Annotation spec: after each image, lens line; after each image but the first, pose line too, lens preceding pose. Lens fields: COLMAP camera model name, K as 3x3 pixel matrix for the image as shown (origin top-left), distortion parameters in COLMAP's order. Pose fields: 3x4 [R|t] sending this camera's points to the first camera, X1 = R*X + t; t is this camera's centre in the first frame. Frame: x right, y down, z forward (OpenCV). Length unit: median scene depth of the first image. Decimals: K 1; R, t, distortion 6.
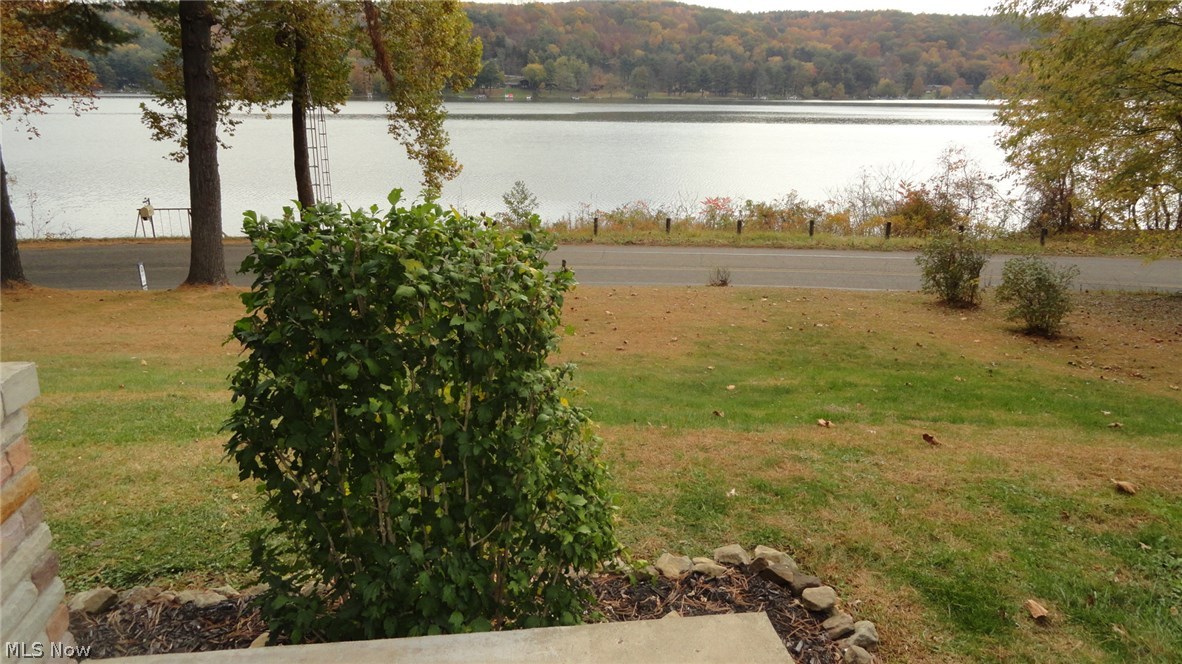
lens RADIAL K [[812.5, 0, 592.0], [0, 812.5, 329.1], [0, 0, 1]] dist [0.005491, 0.003702]
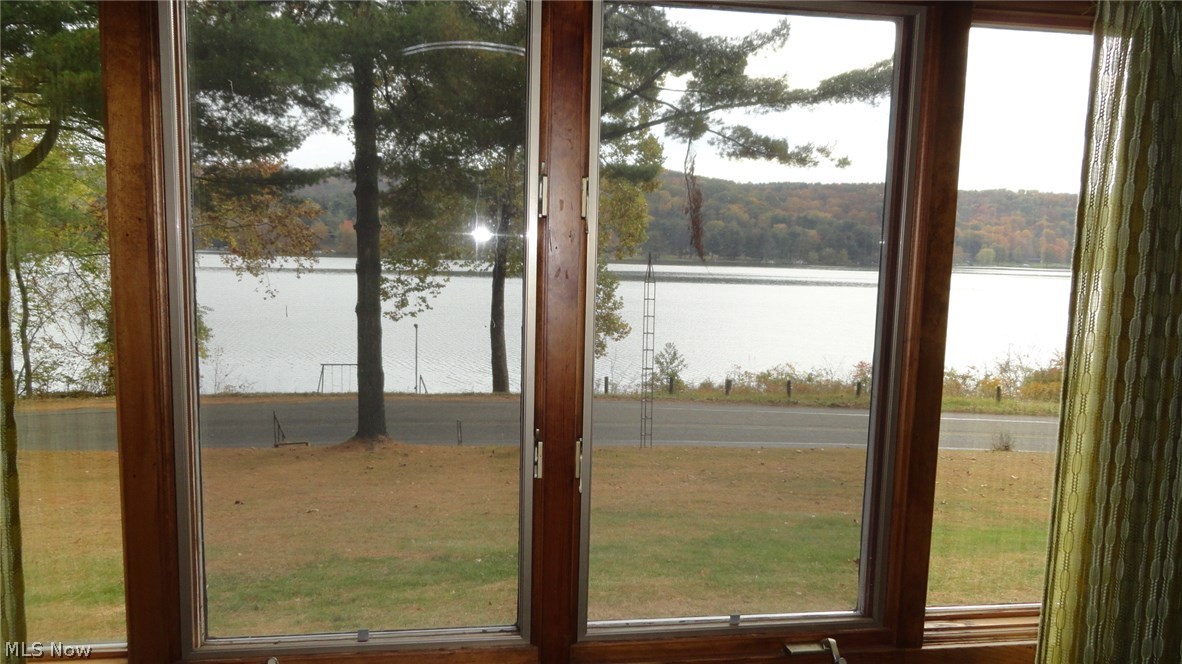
lens RADIAL K [[810.2, 0, 593.0], [0, 810.2, 334.1], [0, 0, 1]] dist [-0.000067, 0.006011]
pose [[0.999860, 0.016384, -0.003431, -0.274860], [-0.016735, 0.982985, -0.182922, -0.000935], [0.000375, 0.182954, 0.983121, -0.039062]]
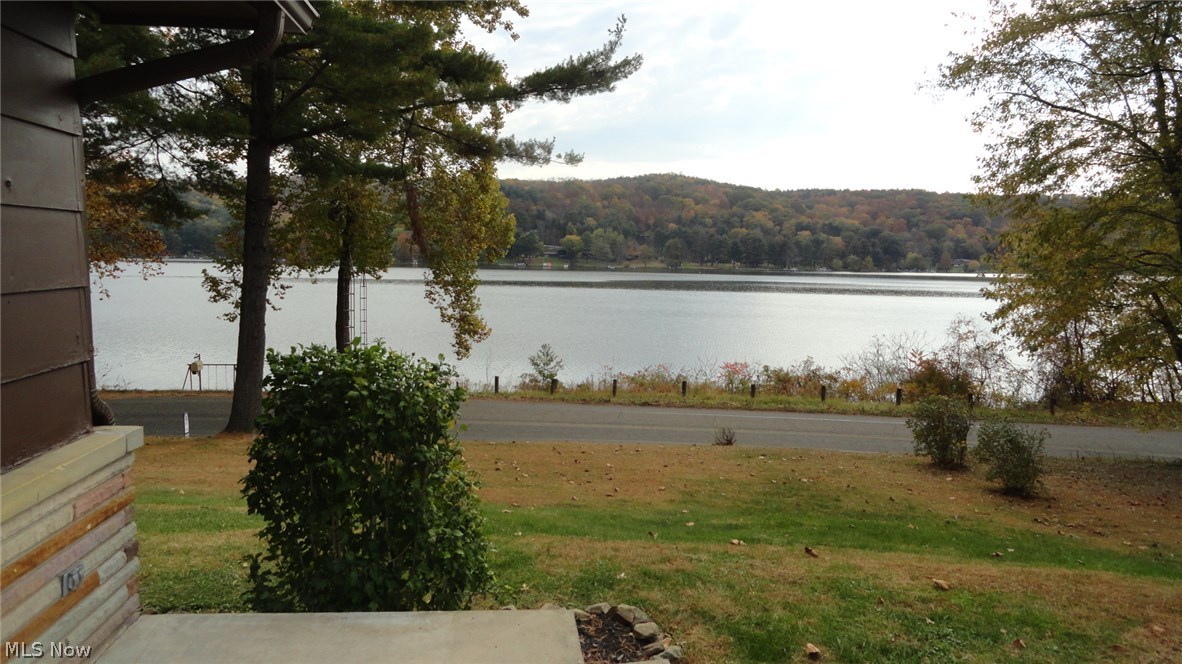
lens RADIAL K [[811.9, 0, 591.0], [0, 811.9, 332.0], [0, 0, 1]] dist [0.003566, 0.006201]
pose [[0.998925, 0.015476, -0.043692, 0.021287], [-0.023732, 0.980456, -0.195303, 0.009064], [0.039816, 0.196130, 0.979769, -0.042553]]
